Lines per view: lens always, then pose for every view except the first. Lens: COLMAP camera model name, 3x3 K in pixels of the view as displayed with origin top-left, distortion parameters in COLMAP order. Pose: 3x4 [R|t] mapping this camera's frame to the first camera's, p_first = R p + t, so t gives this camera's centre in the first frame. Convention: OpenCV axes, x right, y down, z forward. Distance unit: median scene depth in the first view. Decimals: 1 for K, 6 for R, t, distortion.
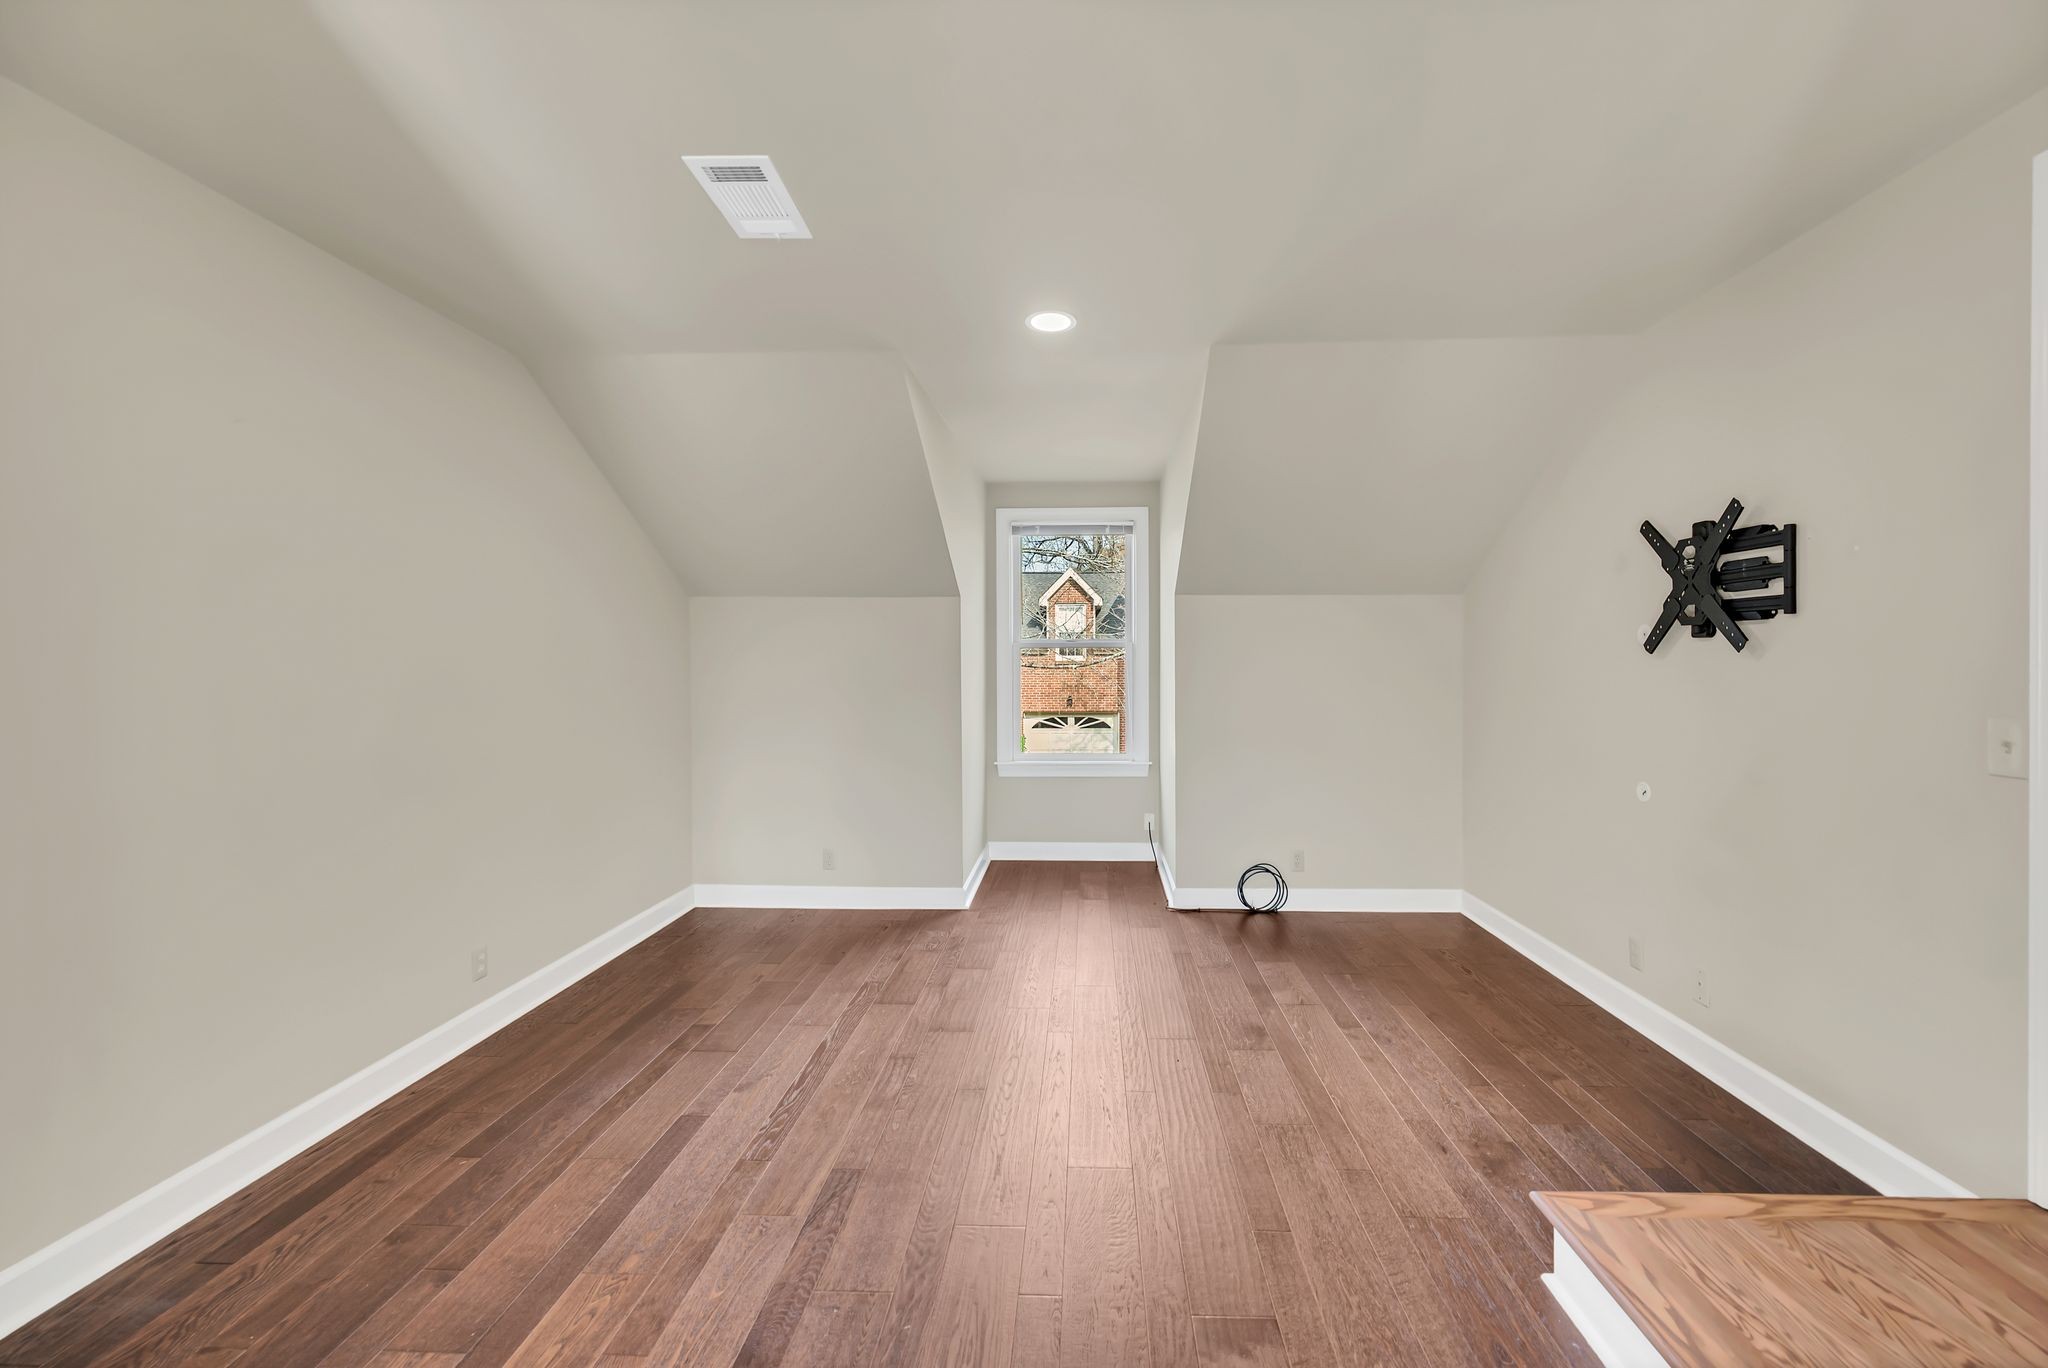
lens RADIAL K [[987.1, 0, 1029.8], [0, 987.1, 654.4], [0, 0, 1]] dist [0.000635, -0.000182]
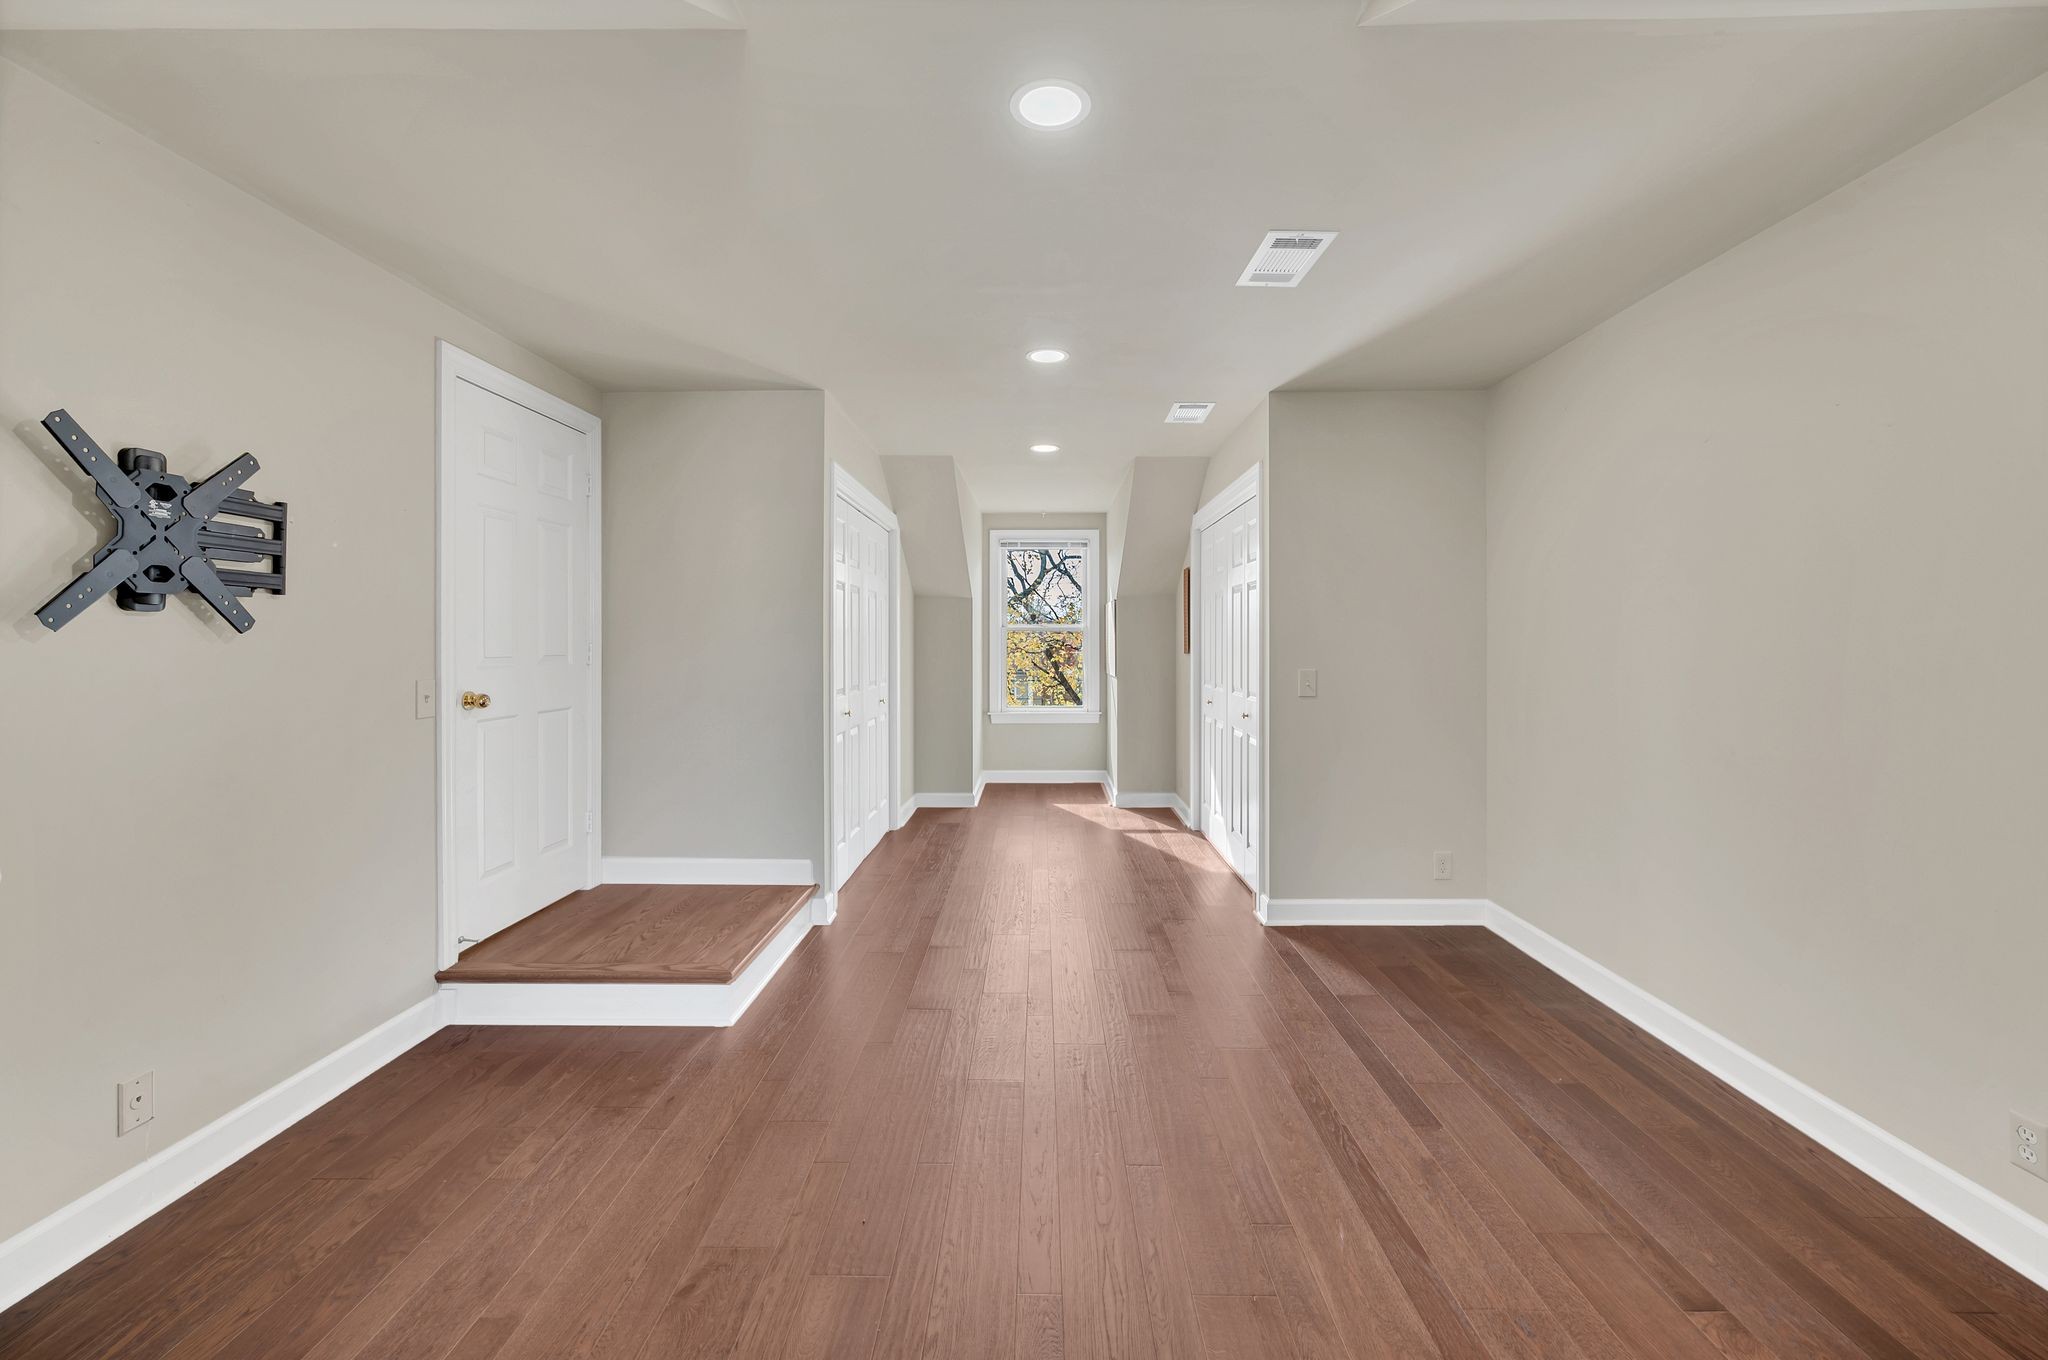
lens RADIAL K [[987.1, 0, 1029.8], [0, 987.1, 650.4], [0, 0, 1]] dist [0.000635, -0.000182]
pose [[-0.998774, 0.007616, -0.048921, 0.074137], [0.007601, 0.999971, 0.000485, 0.018280], [0.048924, 0.000112, -0.998803, 1.893030]]
